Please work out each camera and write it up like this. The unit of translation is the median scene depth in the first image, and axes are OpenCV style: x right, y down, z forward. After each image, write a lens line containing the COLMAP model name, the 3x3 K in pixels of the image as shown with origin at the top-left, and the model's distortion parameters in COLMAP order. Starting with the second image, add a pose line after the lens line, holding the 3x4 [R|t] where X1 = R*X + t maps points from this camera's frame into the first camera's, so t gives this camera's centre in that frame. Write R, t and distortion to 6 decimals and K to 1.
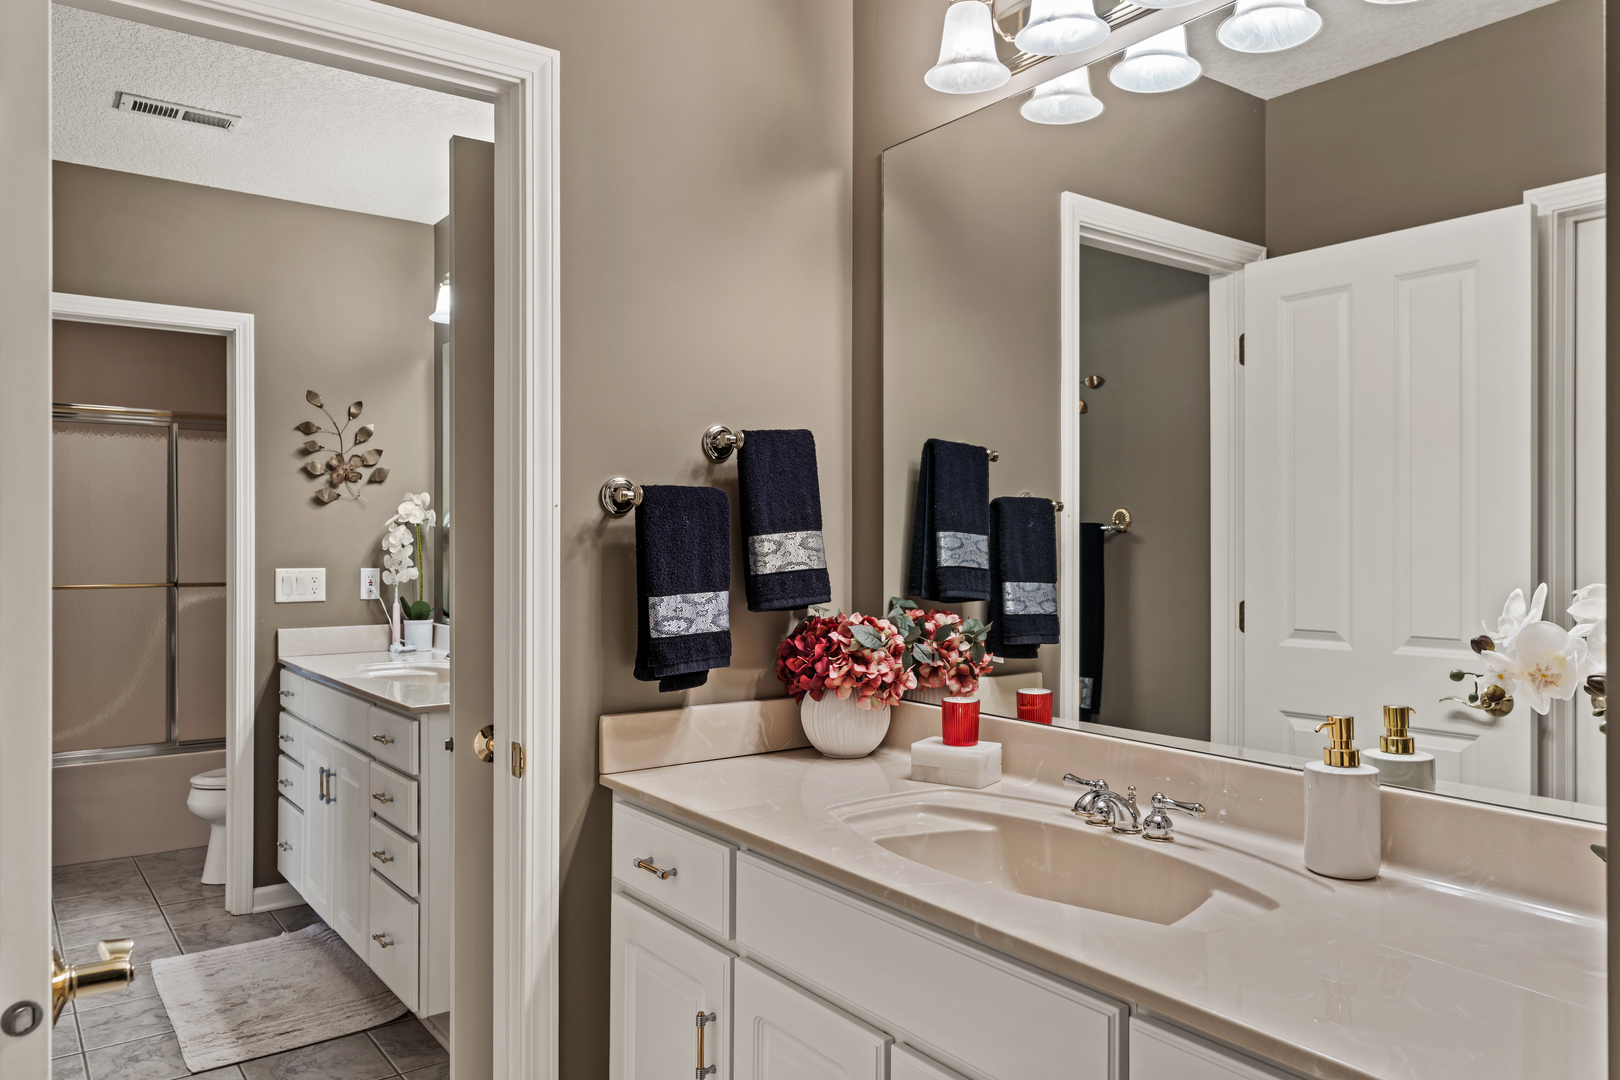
lens RADIAL K [[1140.1, 0, 810.0], [0, 1140.1, 540.0], [0, 0, 1]] dist [0.009284, -0.004307]
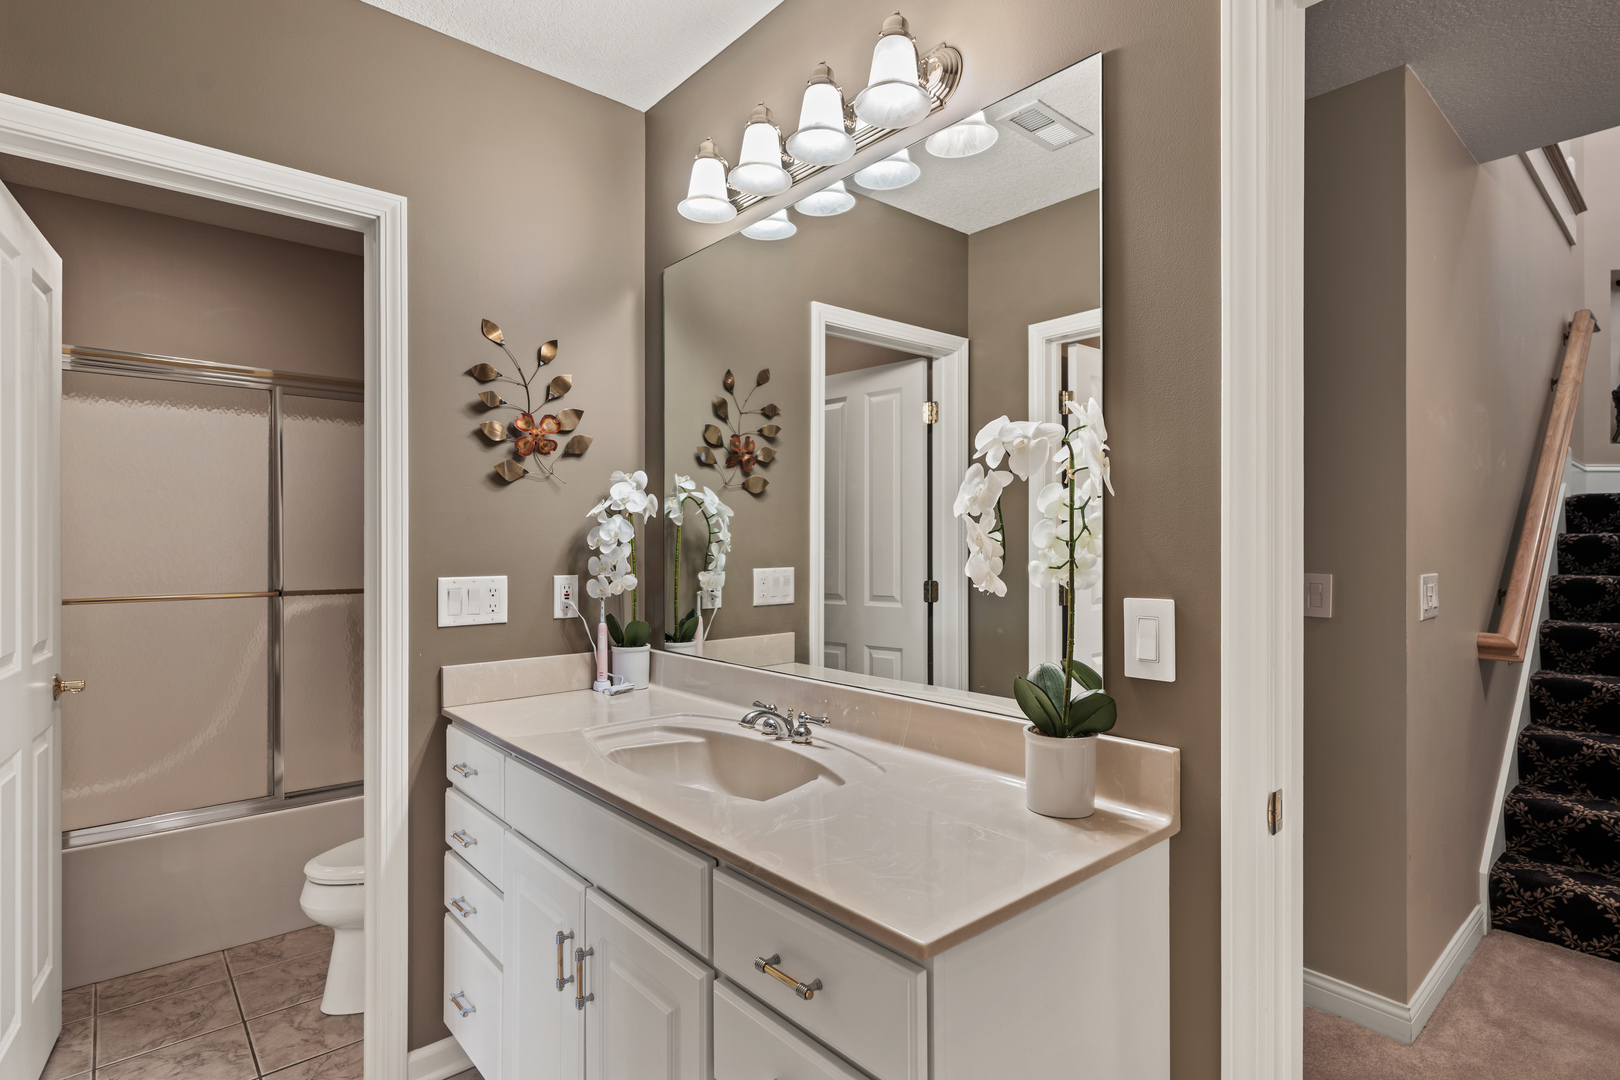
lens RADIAL K [[815.7, 0, 810.0], [0, 815.7, 540.0], [0, 0, 1]] dist [-0.004807, 0.001397]
pose [[0.996670, -0.000087, 0.081542, -0.276771], [-0.000062, 0.999998, 0.001821, 0.001808], [-0.081542, -0.001820, 0.996668, 0.481229]]
